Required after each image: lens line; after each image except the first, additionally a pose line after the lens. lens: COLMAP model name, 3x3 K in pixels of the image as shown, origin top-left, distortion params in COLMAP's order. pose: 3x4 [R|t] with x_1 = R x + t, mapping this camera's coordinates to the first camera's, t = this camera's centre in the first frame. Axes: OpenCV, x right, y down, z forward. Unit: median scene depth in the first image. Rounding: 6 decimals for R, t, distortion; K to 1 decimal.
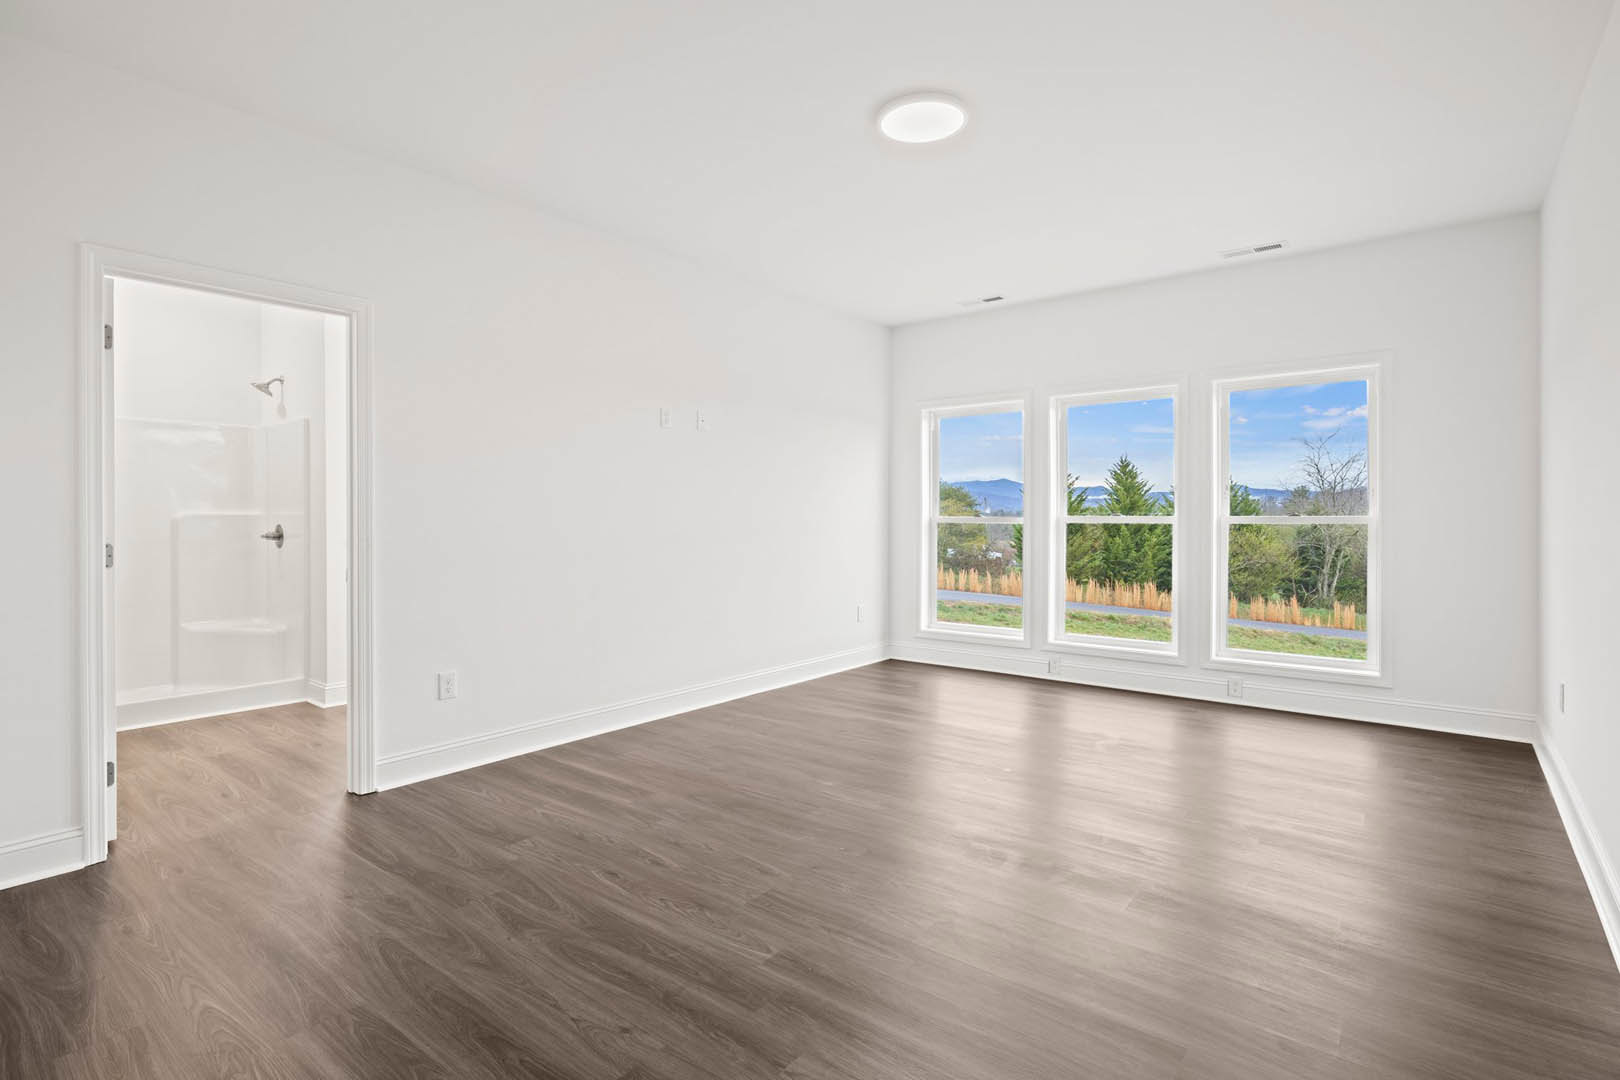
lens RADIAL K [[790.2, 0, 811.4], [0, 790.2, 518.3], [0, 0, 1]] dist [-0.001729, 0.000504]
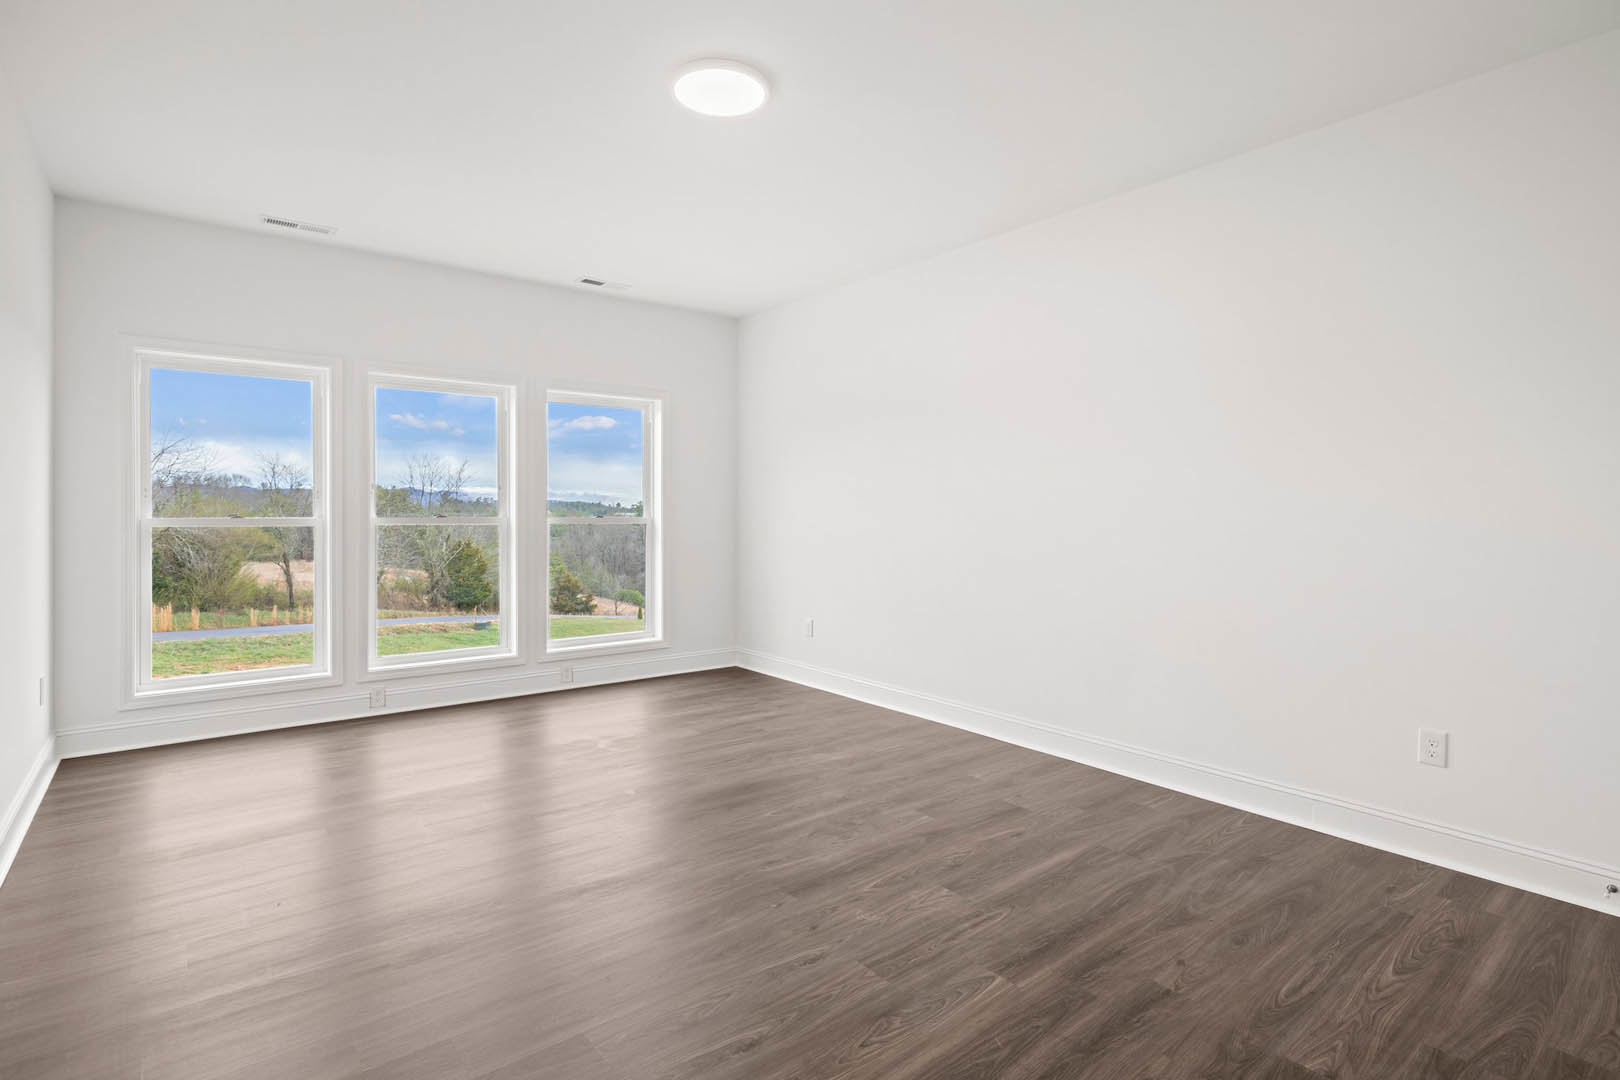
lens RADIAL K [[790.2, 0, 811.4], [0, 790.2, 518.3], [0, 0, 1]] dist [-0.001729, 0.000504]
pose [[0.218488, 0.003921, 0.975832, -0.443925], [-0.002019, 0.999992, -0.003566, -0.001229], [-0.975837, -0.001191, 0.218495, 0.430655]]
